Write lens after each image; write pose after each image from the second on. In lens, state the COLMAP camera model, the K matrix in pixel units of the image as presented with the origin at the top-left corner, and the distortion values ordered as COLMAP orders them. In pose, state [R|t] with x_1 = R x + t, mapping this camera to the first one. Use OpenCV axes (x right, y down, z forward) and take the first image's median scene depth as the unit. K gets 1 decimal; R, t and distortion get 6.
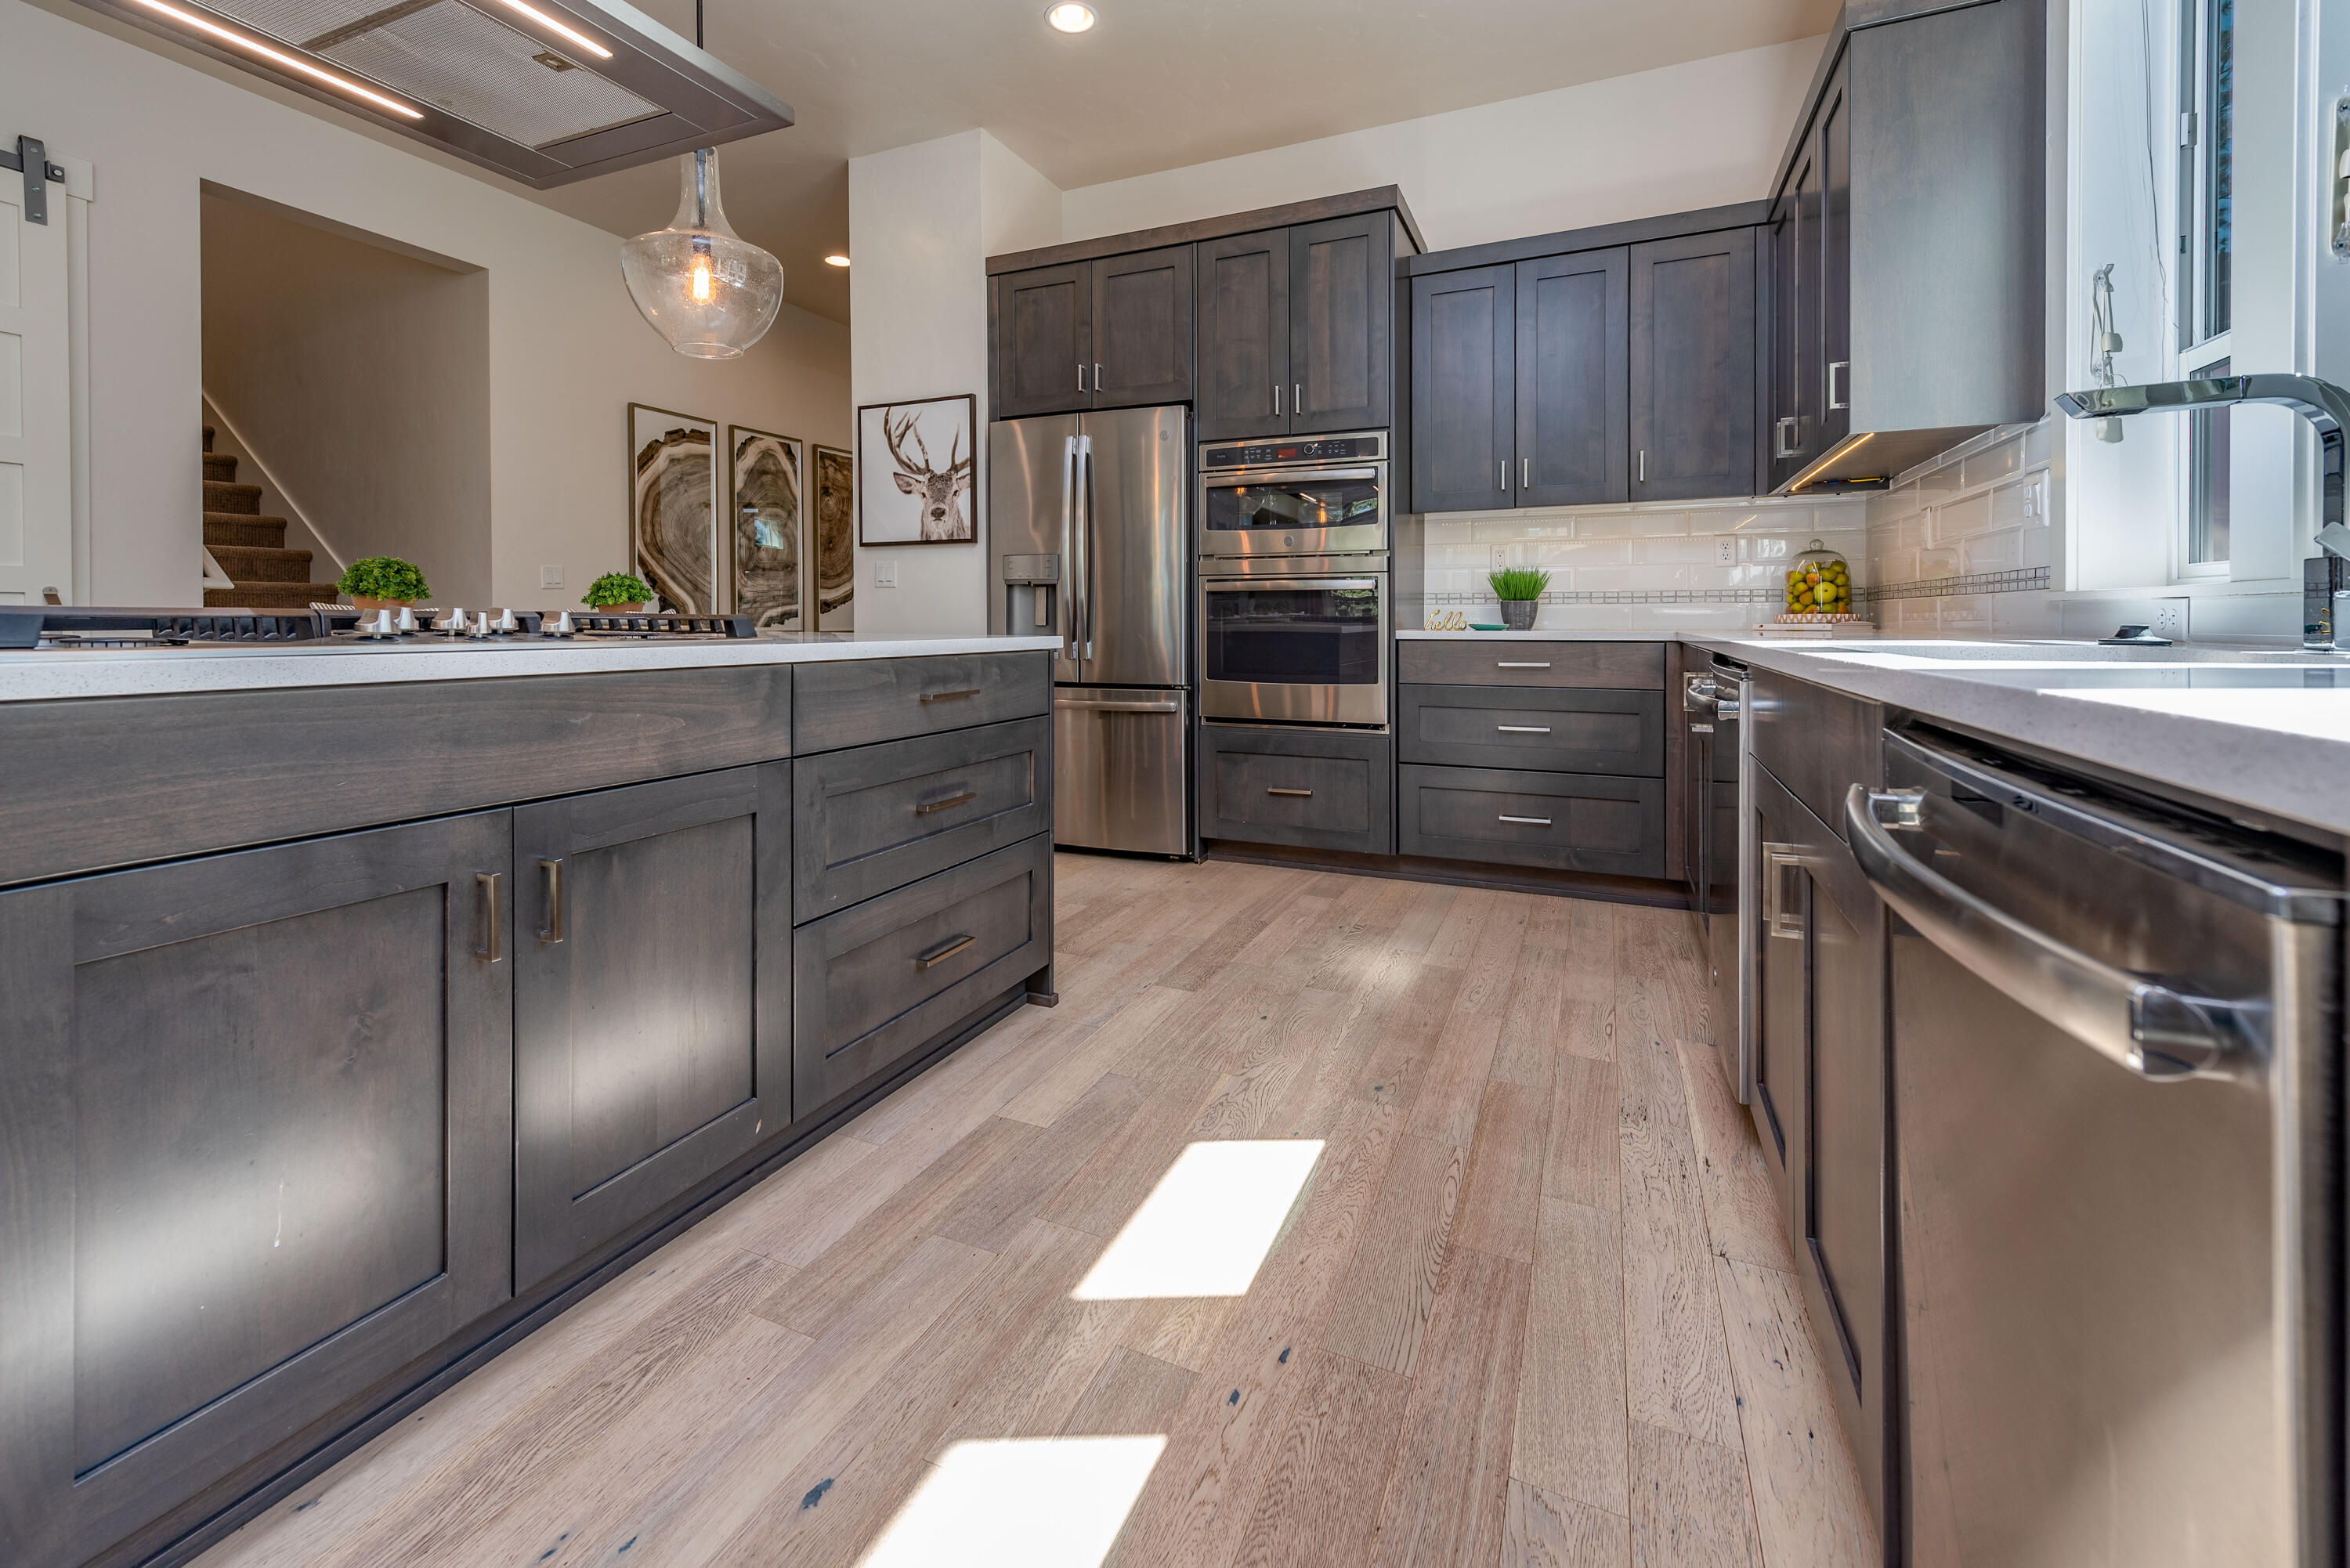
lens RADIAL K [[972.1, 0, 1164.3], [0, 972.1, 618.9], [0, 0, 1]] dist [0.014517, 0.000199]
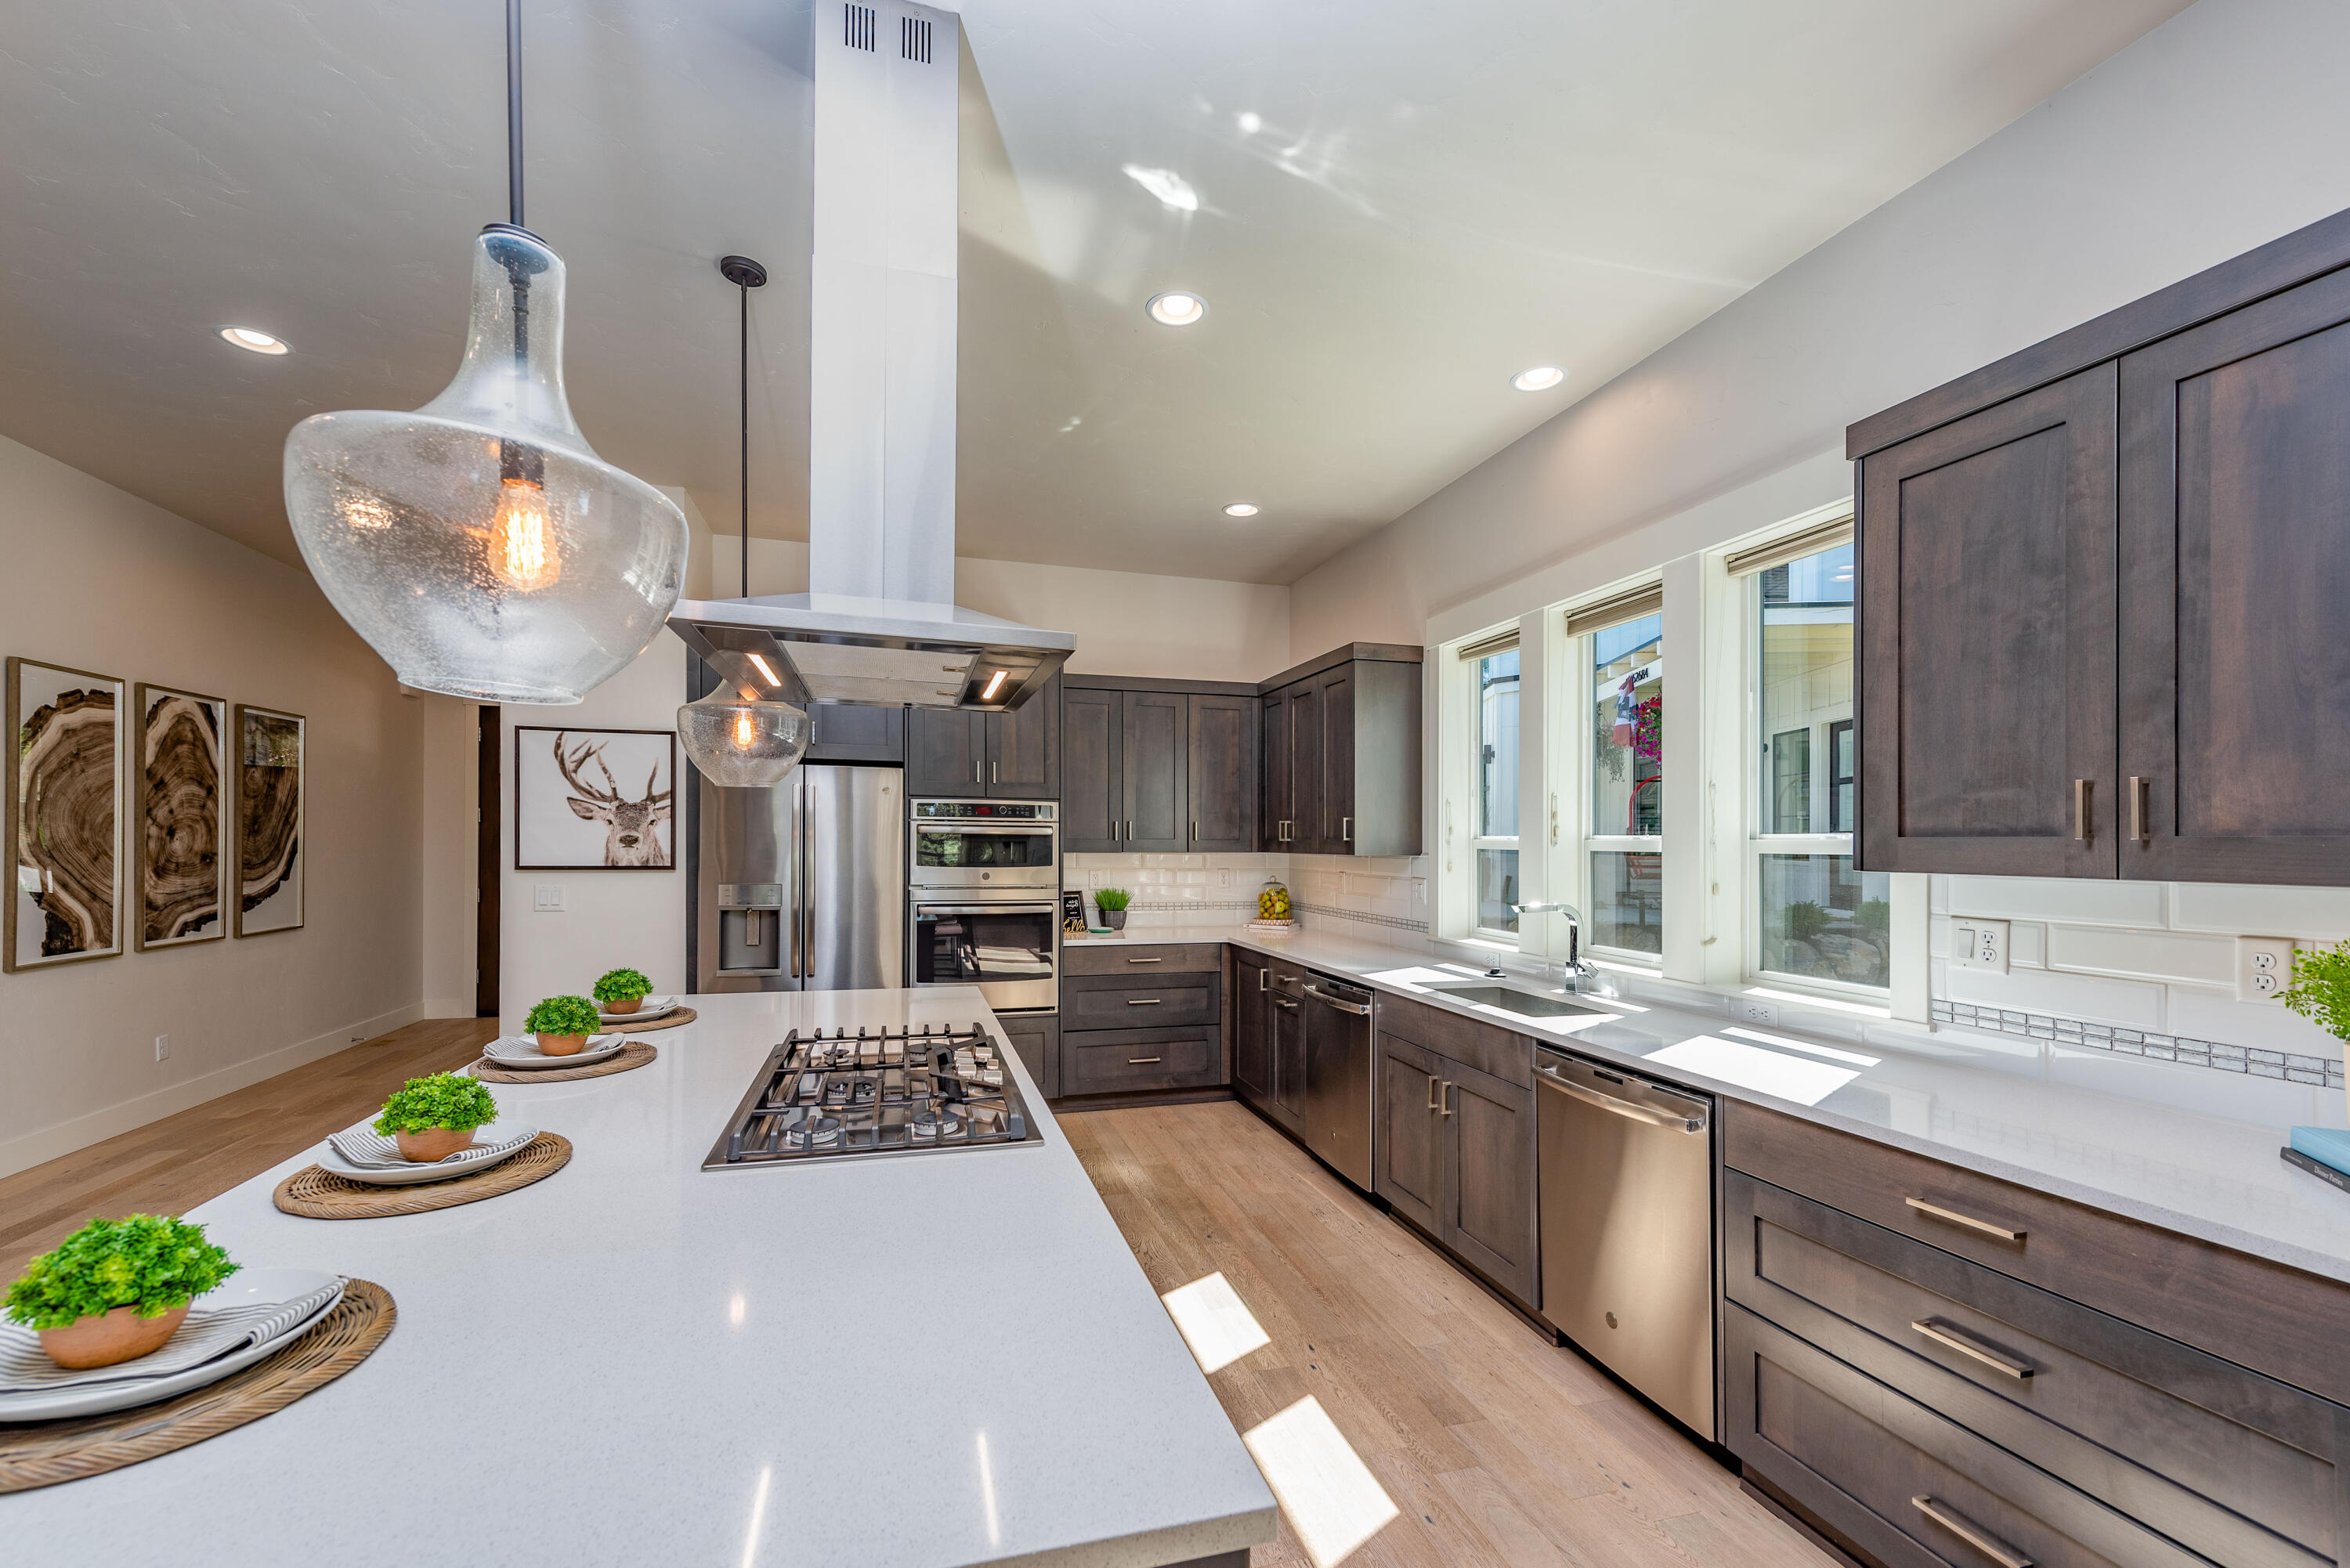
lens RADIAL K [[928.3, 0, 1117.2], [0, 928.3, 832.8], [0, 0, 1]] dist [0.008524, -0.001470]
pose [[0.784173, 0.004060, 0.620529, -0.429443], [-0.000206, 0.999980, -0.006284, -0.108229], [-0.620542, 0.004800, 0.784159, -0.099749]]
